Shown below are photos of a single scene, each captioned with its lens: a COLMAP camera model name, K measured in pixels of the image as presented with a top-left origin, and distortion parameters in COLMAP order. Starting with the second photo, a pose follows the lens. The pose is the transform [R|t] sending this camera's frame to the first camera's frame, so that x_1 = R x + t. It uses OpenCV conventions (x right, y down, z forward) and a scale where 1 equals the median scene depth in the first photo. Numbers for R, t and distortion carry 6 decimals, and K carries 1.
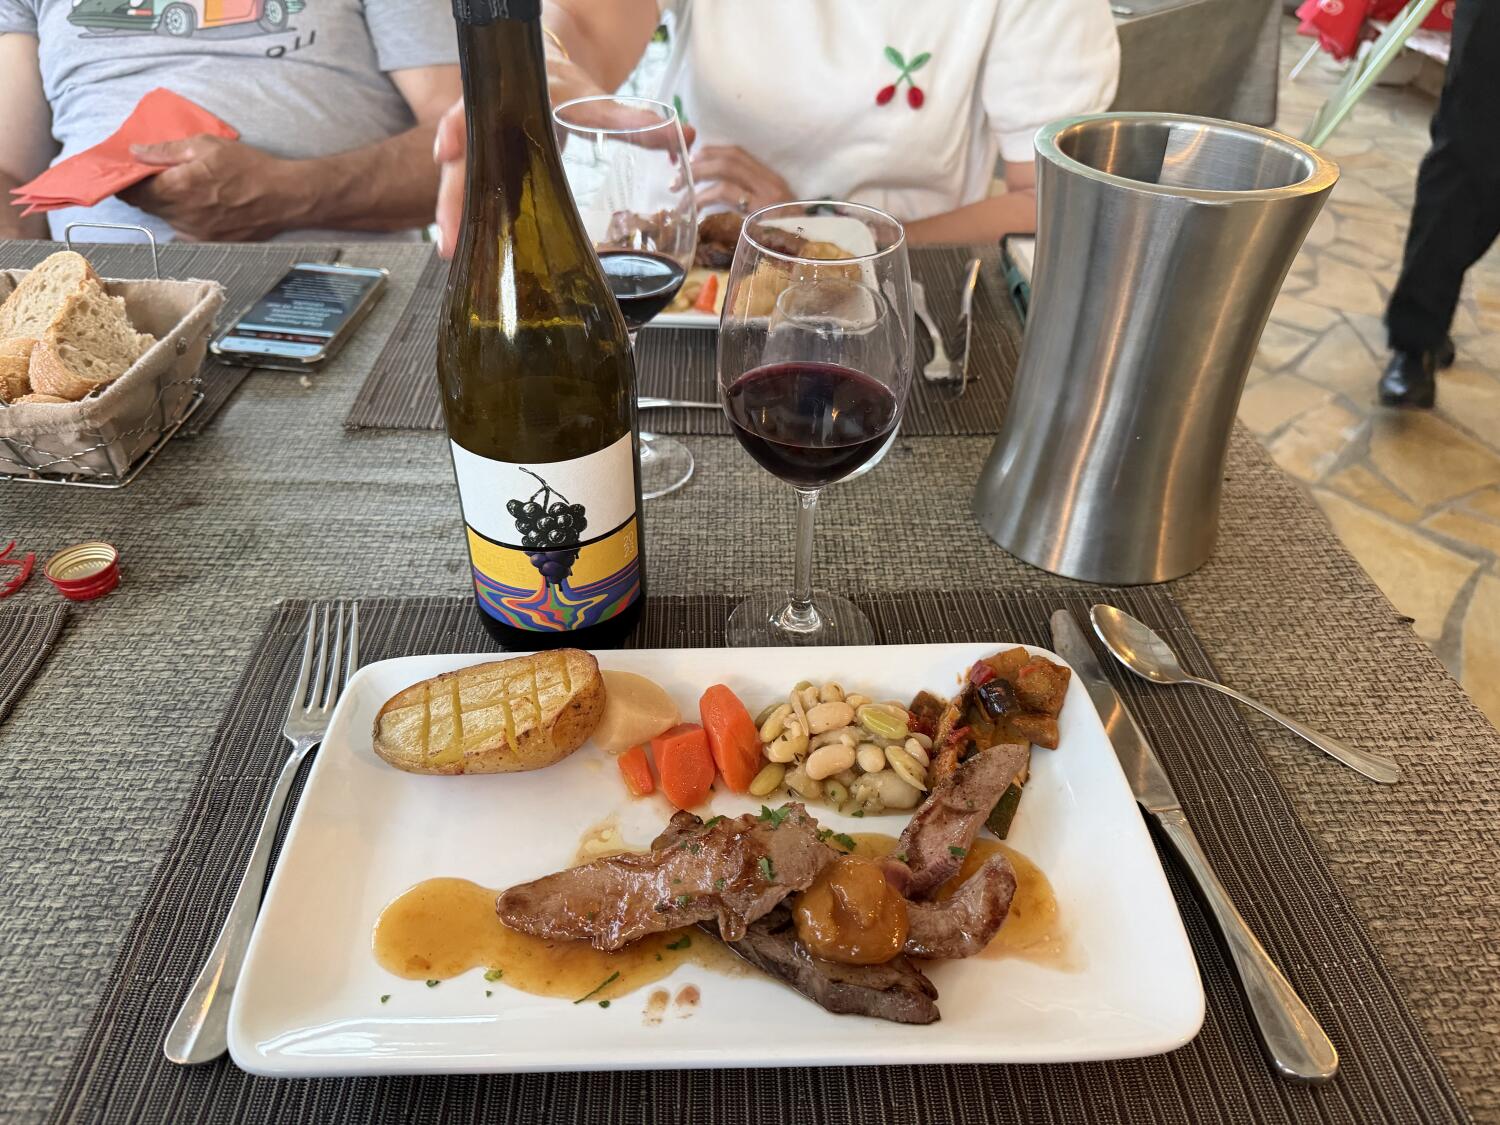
lens RADIAL K [[1047.7, 0, 750.0], [0, 1047.7, 562.5], [0, 0, 1]] dist [0.014608, -0.061163]
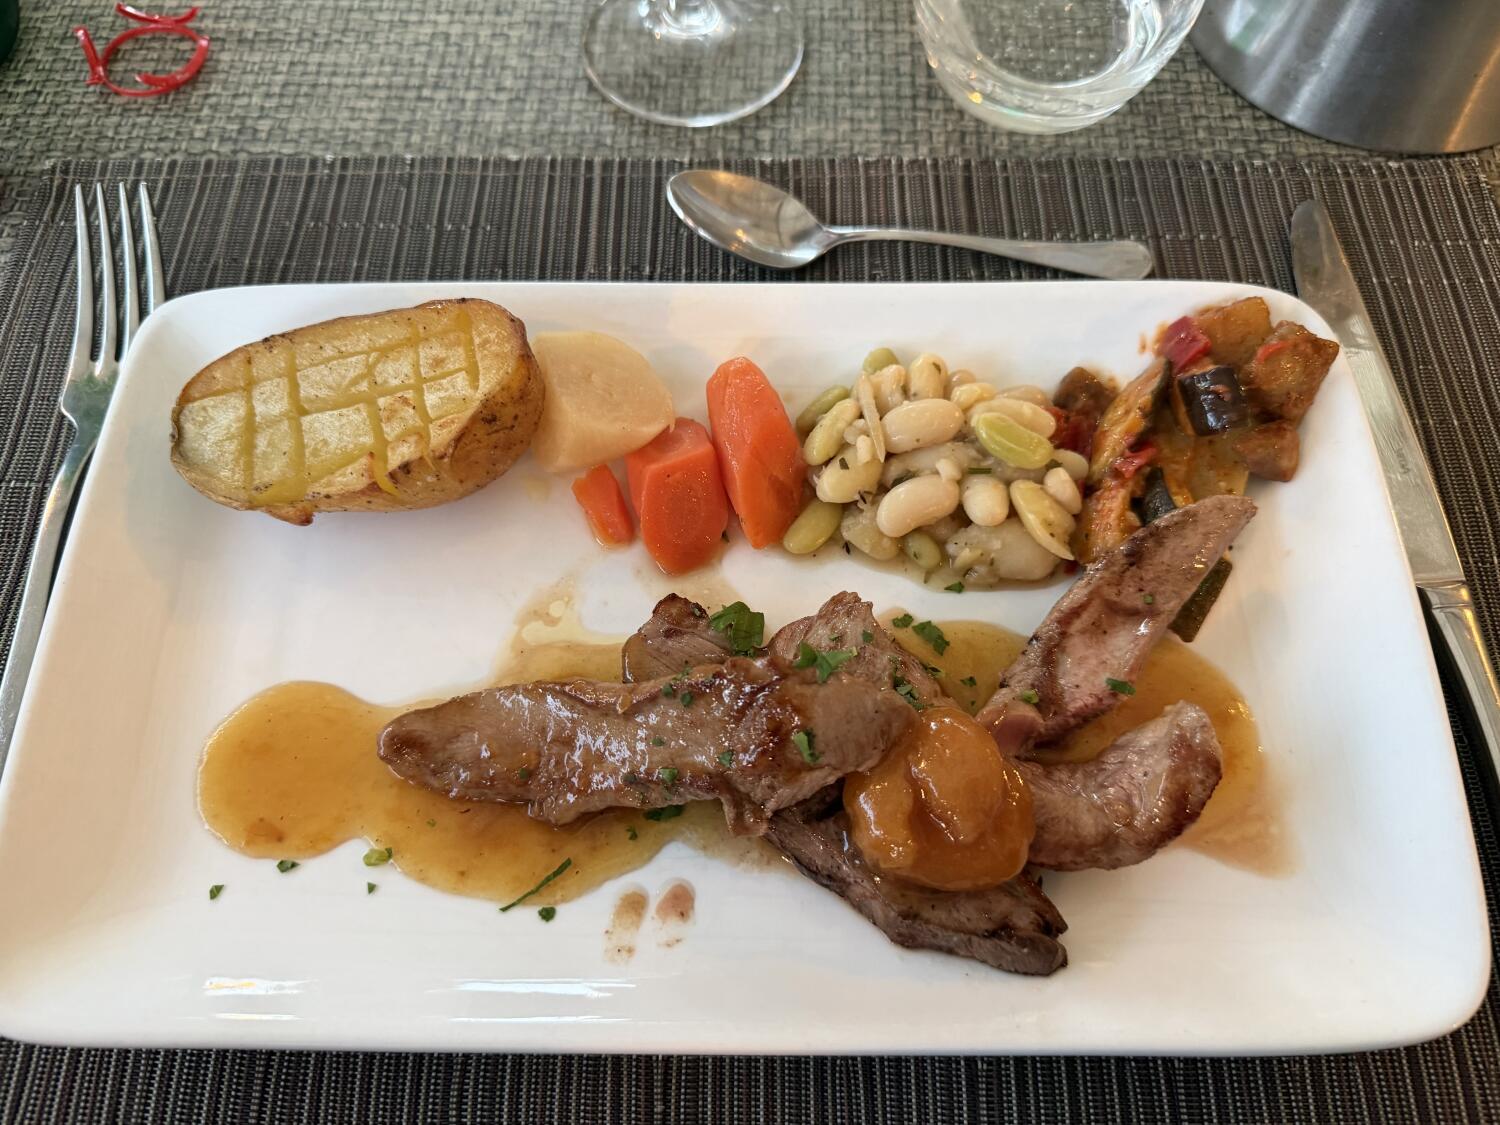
lens RADIAL K [[1047.7, 0, 750.0], [0, 1047.7, 562.5], [0, 0, 1]] dist [0.014608, -0.061163]
pose [[0.998807, 0.035218, -0.033834, 0.000904], [-0.014865, 0.879151, 0.476312, -0.068677], [0.046520, -0.475241, 0.878625, 0.448697]]
